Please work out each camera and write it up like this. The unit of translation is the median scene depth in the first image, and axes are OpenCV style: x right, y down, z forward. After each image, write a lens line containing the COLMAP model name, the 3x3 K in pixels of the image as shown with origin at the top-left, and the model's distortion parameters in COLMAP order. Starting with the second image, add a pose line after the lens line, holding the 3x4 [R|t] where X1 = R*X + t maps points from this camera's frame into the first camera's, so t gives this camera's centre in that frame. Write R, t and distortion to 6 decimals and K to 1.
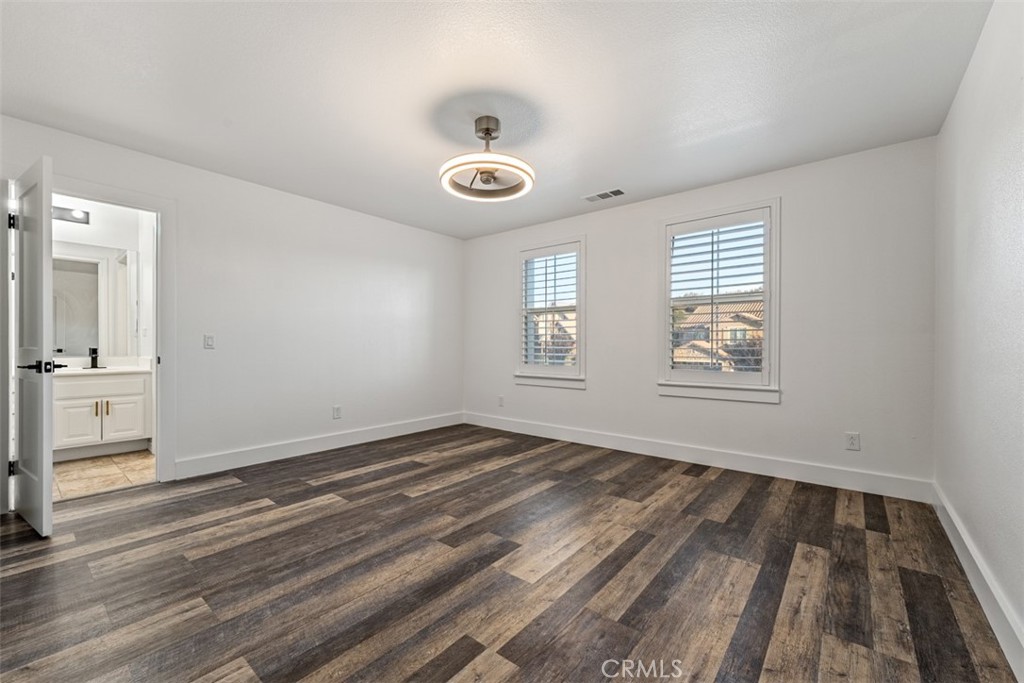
lens RADIAL K [[413.8, 0, 506.6], [0, 413.8, 347.2], [0, 0, 1]] dist [-0.000356, -0.000103]
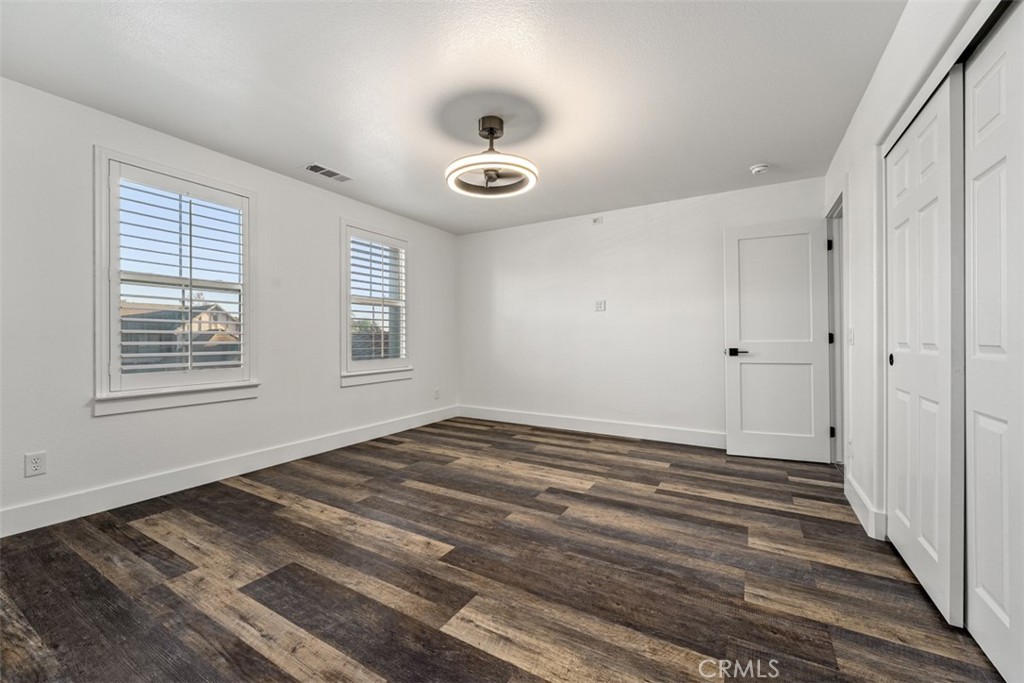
lens RADIAL K [[413.8, 0, 506.6], [0, 413.8, 347.2], [0, 0, 1]] dist [-0.000356, -0.000103]
pose [[-0.157955, -0.023379, 0.987170, -1.050931], [0.005192, 0.999686, 0.024506, -0.010890], [-0.987433, 0.008996, -0.157784, 1.119803]]
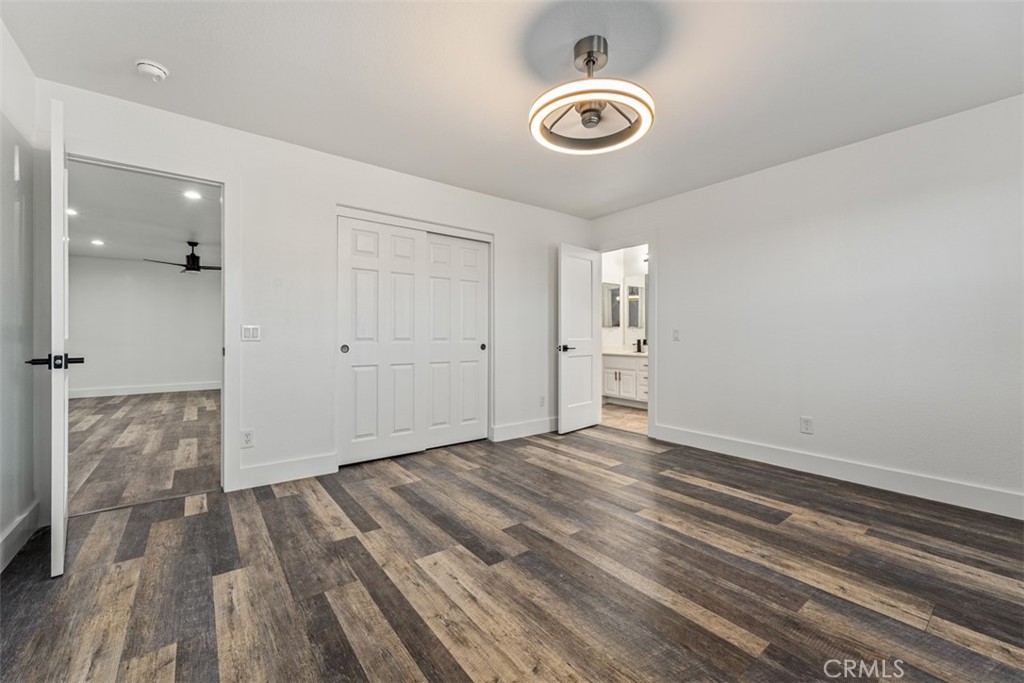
lens RADIAL K [[405.8, 0, 512.0], [0, 405.8, 341.5], [0, 0, 1]] dist [-0.001269, -0.000144]
pose [[-0.211411, 0.007319, -0.977370, 0.710358], [-0.008270, 0.999923, 0.009277, -0.000681], [0.977362, 0.010044, -0.211334, 1.013448]]
